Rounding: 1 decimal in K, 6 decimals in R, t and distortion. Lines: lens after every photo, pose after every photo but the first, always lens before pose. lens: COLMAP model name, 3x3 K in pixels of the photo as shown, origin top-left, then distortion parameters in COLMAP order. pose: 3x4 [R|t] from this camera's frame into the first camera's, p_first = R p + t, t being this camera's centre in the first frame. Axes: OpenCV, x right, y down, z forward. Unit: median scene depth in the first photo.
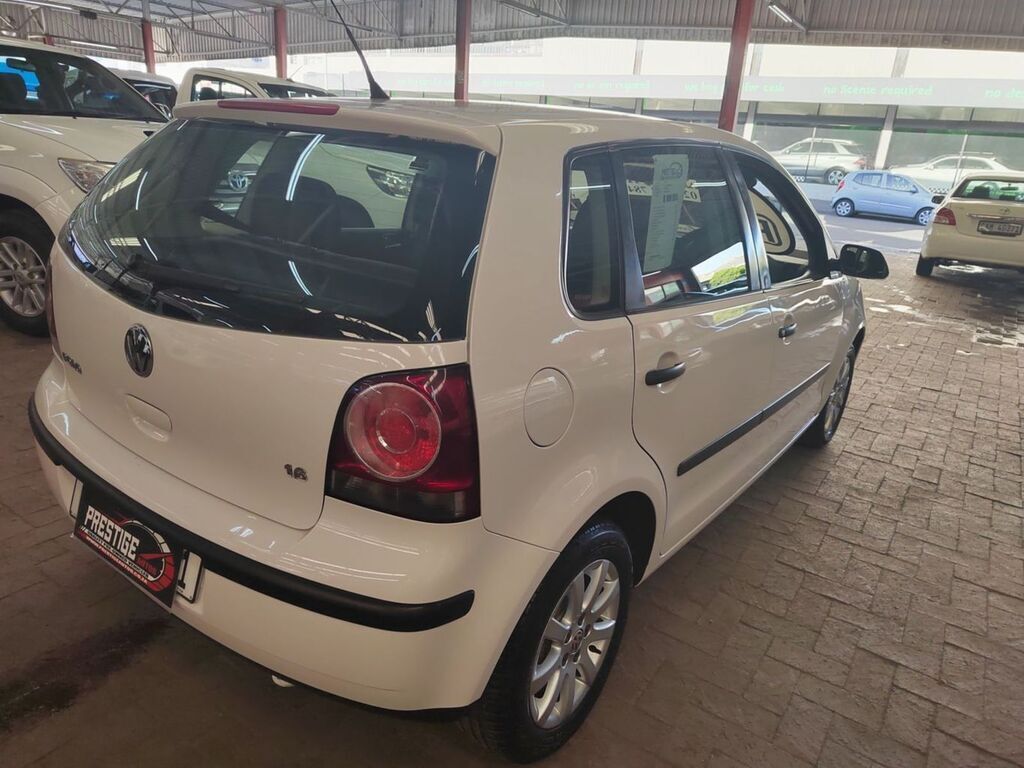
lens RADIAL K [[692.7, 0, 512.0], [0, 692.7, 384.0], [0, 0, 1]] dist [0.029148, -0.027988]
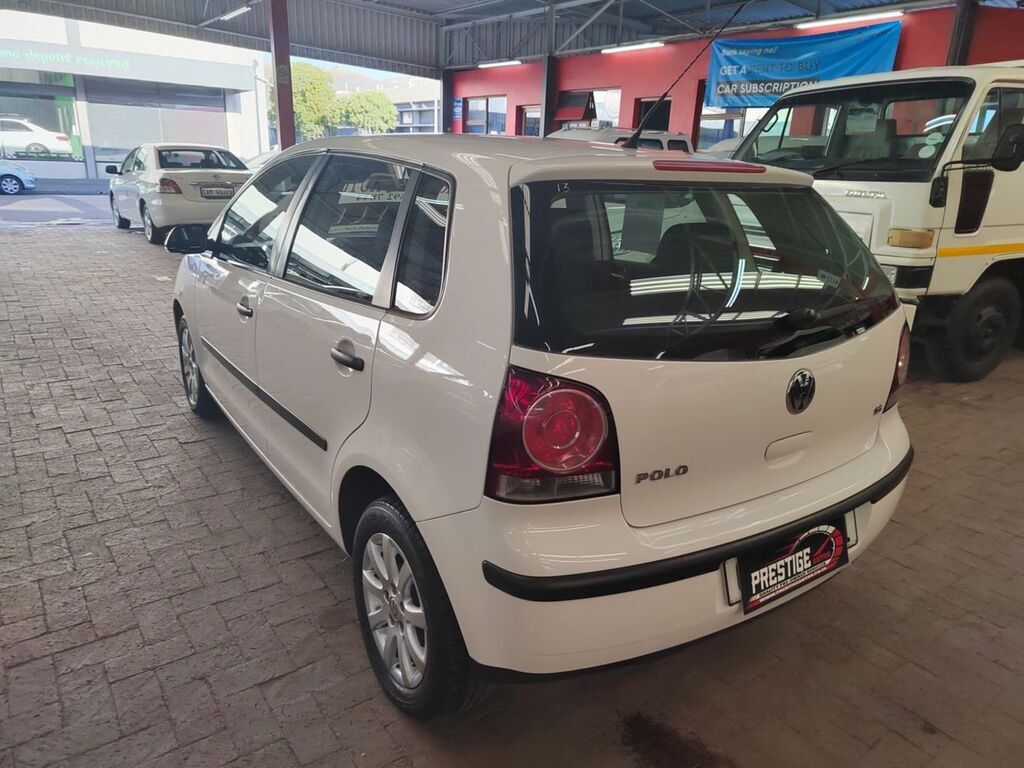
lens RADIAL K [[680.9, 0, 512.0], [0, 680.9, 384.0], [0, 0, 1]] dist [0.049582, -0.035092]
pose [[0.342847, -0.348433, 0.872382, -0.236670], [0.298640, 0.920917, 0.250452, -0.067516], [-0.890657, 0.174662, 0.419789, 0.134769]]
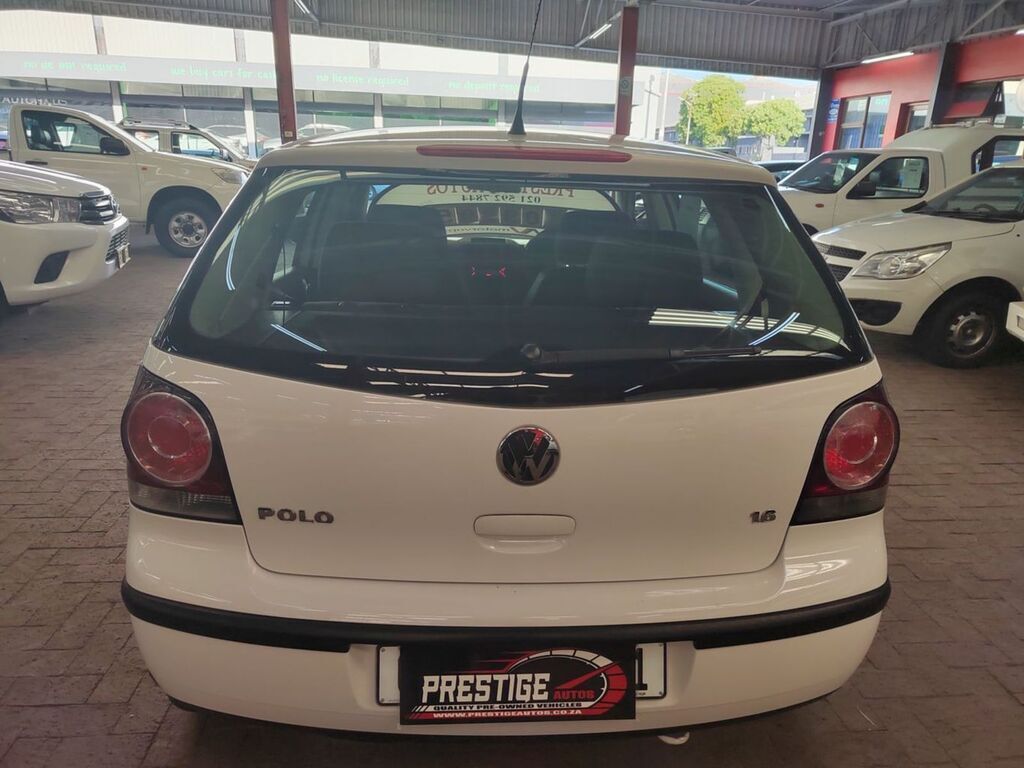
lens RADIAL K [[680.9, 0, 512.0], [0, 680.9, 384.0], [0, 0, 1]] dist [0.049582, -0.035092]
pose [[0.771090, -0.245472, 0.587506, -0.142780], [0.231946, 0.967590, 0.099853, -0.030110], [-0.592976, 0.059274, 0.803035, 0.050892]]
